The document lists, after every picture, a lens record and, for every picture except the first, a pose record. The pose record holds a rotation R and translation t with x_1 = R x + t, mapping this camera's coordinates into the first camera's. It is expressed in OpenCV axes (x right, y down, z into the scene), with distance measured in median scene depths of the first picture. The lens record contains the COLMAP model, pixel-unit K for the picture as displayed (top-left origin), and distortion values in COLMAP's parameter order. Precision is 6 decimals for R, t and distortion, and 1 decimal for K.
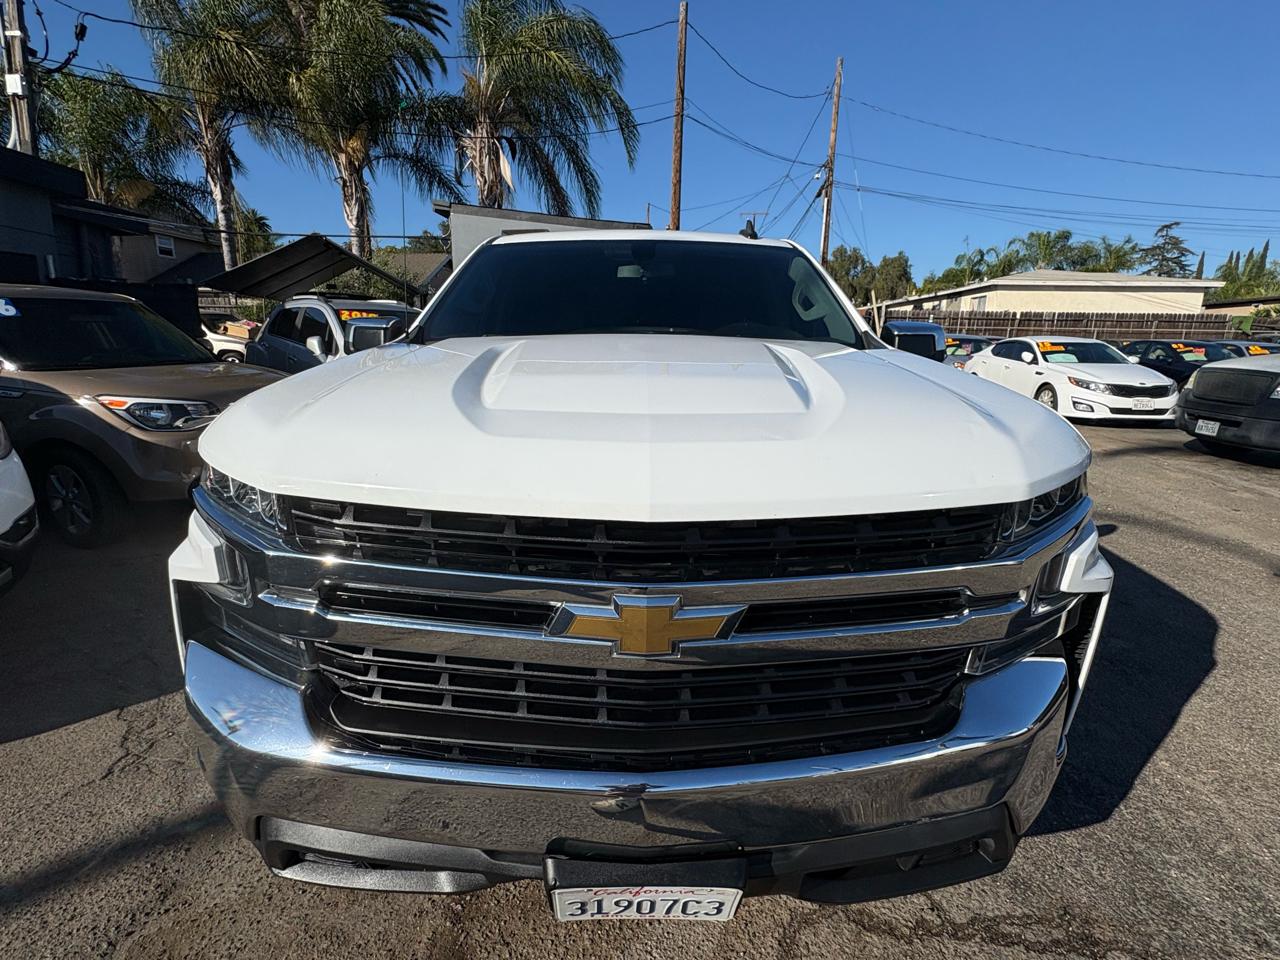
lens RADIAL K [[809.3, 0, 641.6], [0, 809.3, 540.2], [0, 0, 1]] dist [-0.001692, 0.001507]
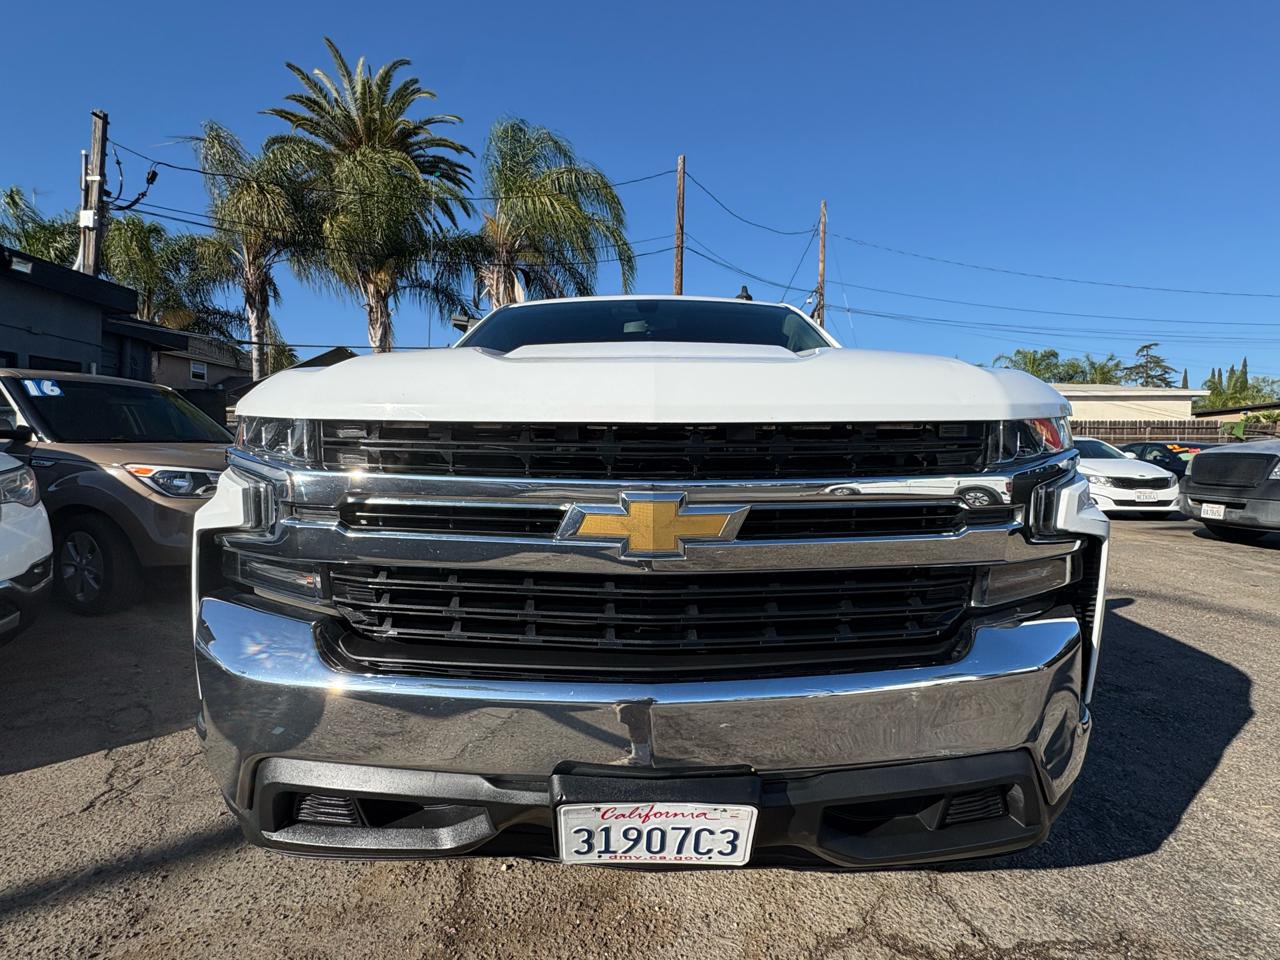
lens RADIAL K [[823.8, 0, 636.2], [0, 823.8, 480.6], [0, 0, 1]] dist [-0.002683, 0.002456]
pose [[0.999861, -0.009762, -0.013485, -0.000424], [0.006189, 0.969951, -0.243221, 0.138277], [0.015454, 0.243104, 0.969877, -0.018262]]
